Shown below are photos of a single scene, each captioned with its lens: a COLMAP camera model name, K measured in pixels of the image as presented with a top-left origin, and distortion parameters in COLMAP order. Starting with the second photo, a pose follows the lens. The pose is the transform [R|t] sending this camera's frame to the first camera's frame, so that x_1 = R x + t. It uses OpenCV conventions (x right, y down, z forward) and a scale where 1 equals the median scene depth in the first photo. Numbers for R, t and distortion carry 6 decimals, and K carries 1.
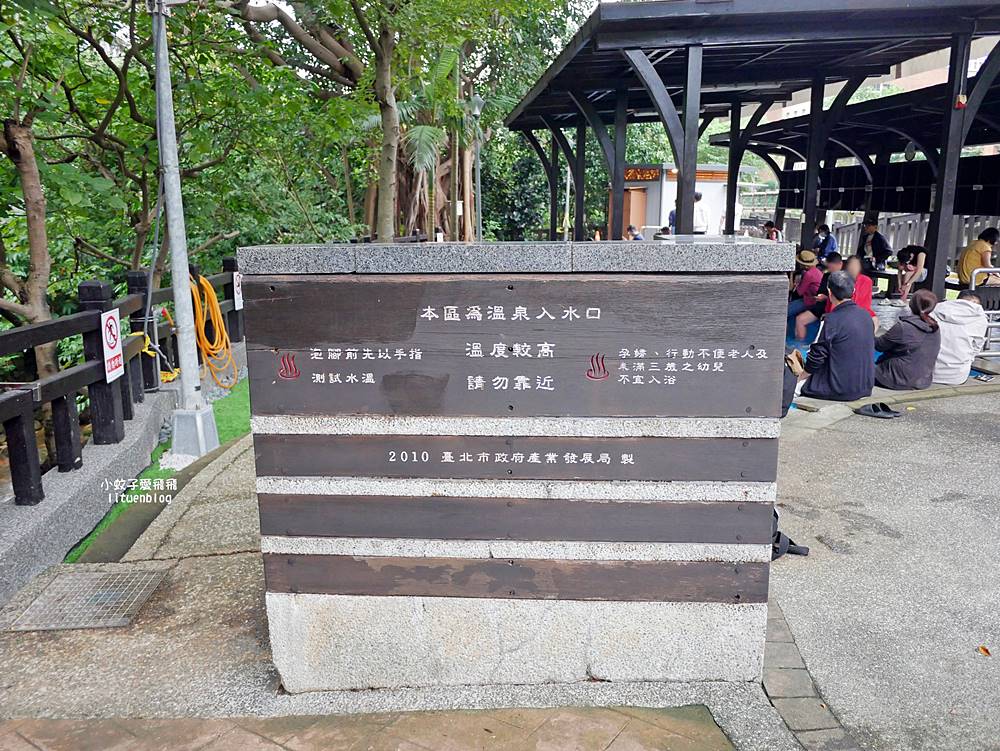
lens RADIAL K [[855.1, 0, 488.6], [0, 855.1, 390.3], [0, 0, 1]] dist [-0.042277, 0.014697]
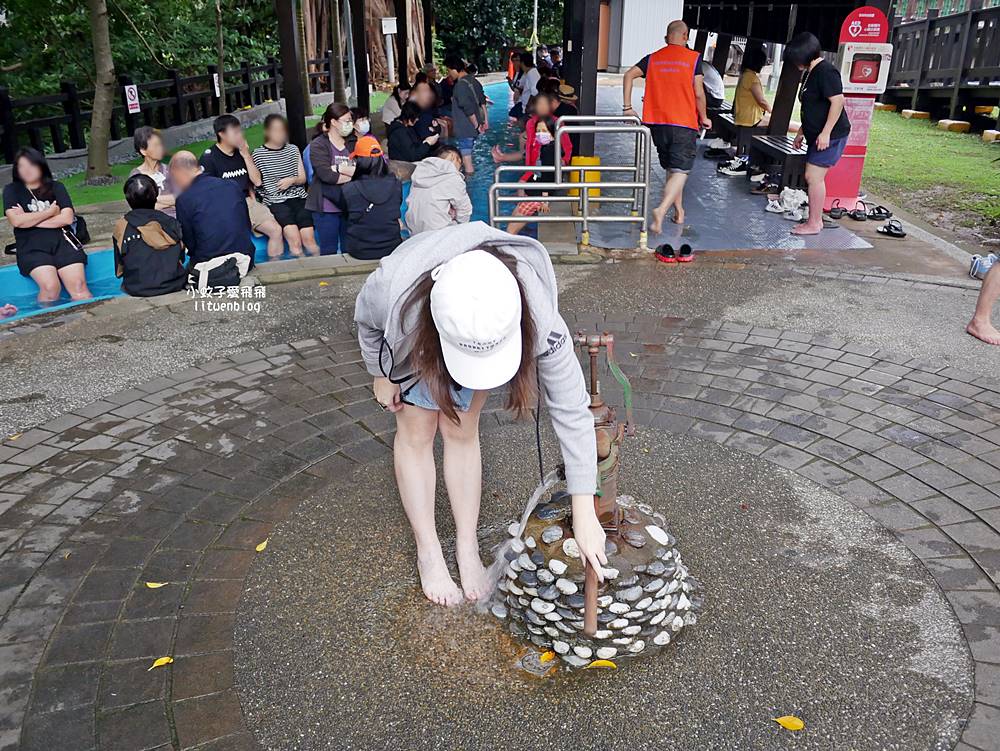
lens RADIAL K [[855.1, 0, 488.6], [0, 855.1, 390.3], [0, 0, 1]] dist [-0.042277, 0.014697]
pose [[0.992277, 0.044323, -0.115857, 1.388308], [-0.019708, 0.978452, 0.205532, -0.105533], [0.122470, -0.201661, 0.971768, 0.178584]]
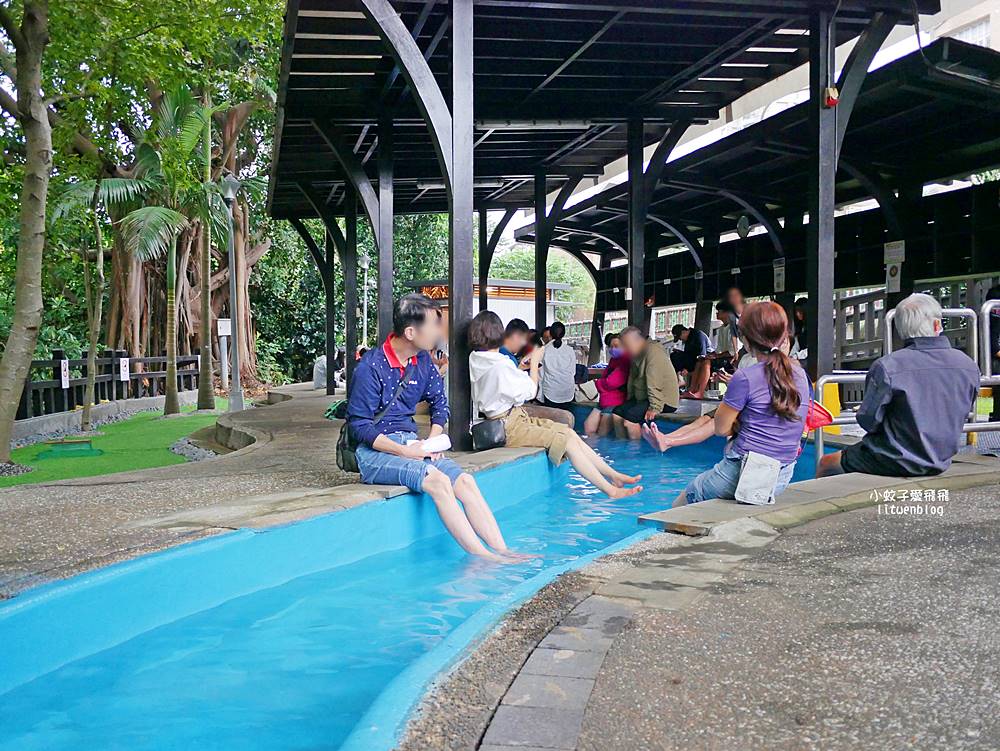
lens RADIAL K [[884.3, 0, 500.0], [0, 884.3, 375.5], [0, 0, 1]] dist [-0.038861, 0.013425]
pose [[0.977110, -0.016624, 0.212082, 0.287367], [0.056389, 0.981520, -0.182862, 0.035633], [-0.205123, 0.190635, 0.959991, 0.922062]]
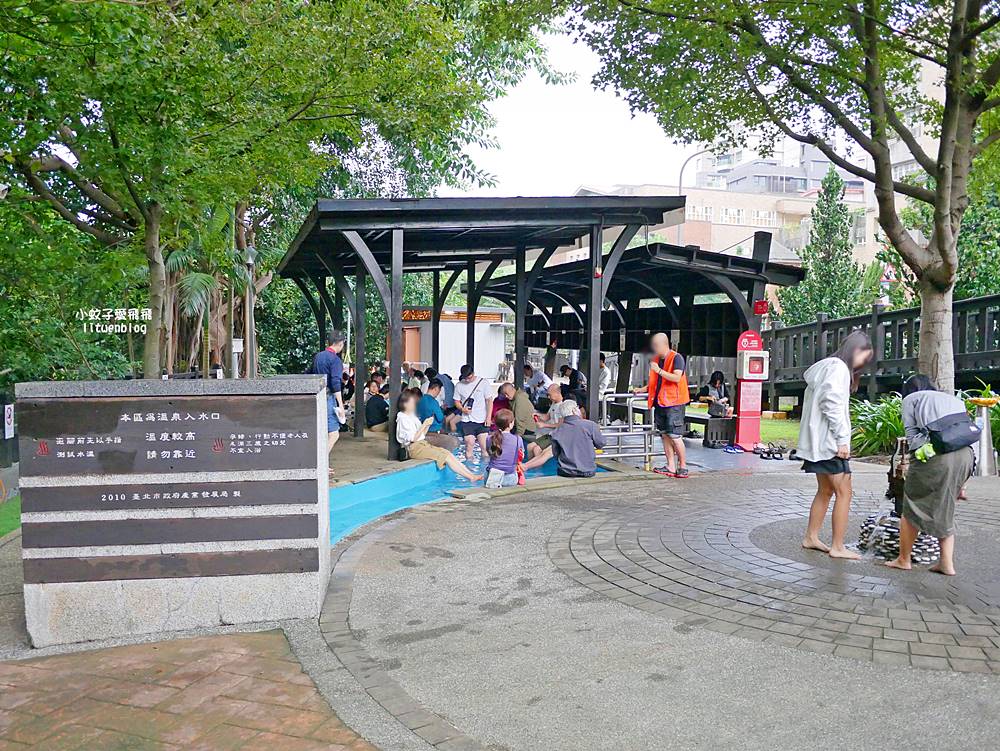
lens RADIAL K [[884.3, 0, 500.0], [0, 884.3, 375.5], [0, 0, 1]] dist [-0.038861, 0.013425]
pose [[0.973402, -0.004520, 0.229059, 0.200110], [0.043883, 0.984972, -0.167047, 0.122132], [-0.224862, 0.172655, 0.958972, -0.722433]]
